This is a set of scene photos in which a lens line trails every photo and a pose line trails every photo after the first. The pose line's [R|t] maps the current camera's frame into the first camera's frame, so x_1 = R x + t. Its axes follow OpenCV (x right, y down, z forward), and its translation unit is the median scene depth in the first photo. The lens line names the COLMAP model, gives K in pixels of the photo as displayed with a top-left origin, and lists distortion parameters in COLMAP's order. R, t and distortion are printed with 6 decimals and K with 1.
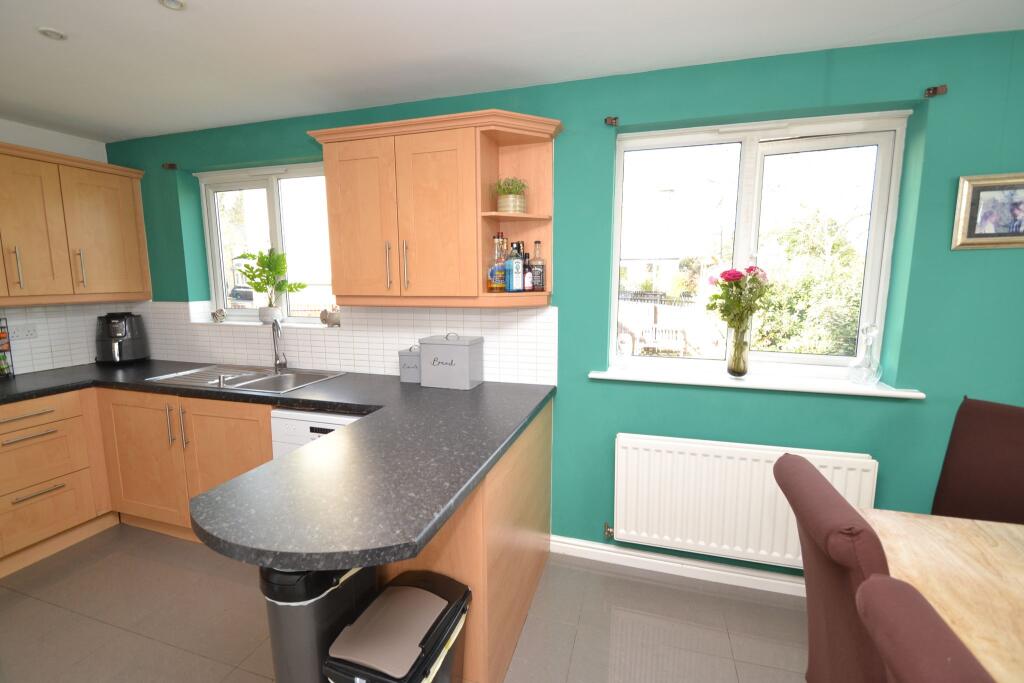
lens RADIAL K [[455.7, 0, 509.2], [0, 455.7, 344.4], [0, 0, 1]] dist [-0.005388, -0.006081]
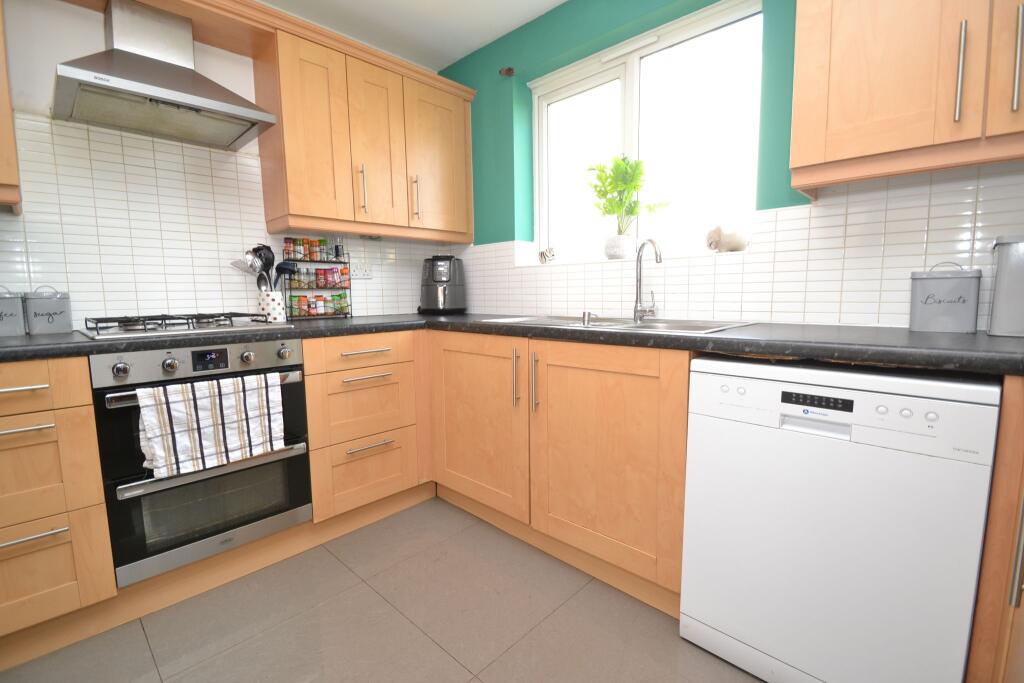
lens RADIAL K [[455.7, 0, 518.9], [0, 455.7, 344.0], [0, 0, 1]] dist [-0.005388, -0.006081]
pose [[0.899228, 0.045905, -0.435065, -0.372308], [-0.052715, 0.998603, -0.003589, 0.109117], [0.434292, 0.026162, 0.900392, 0.297210]]
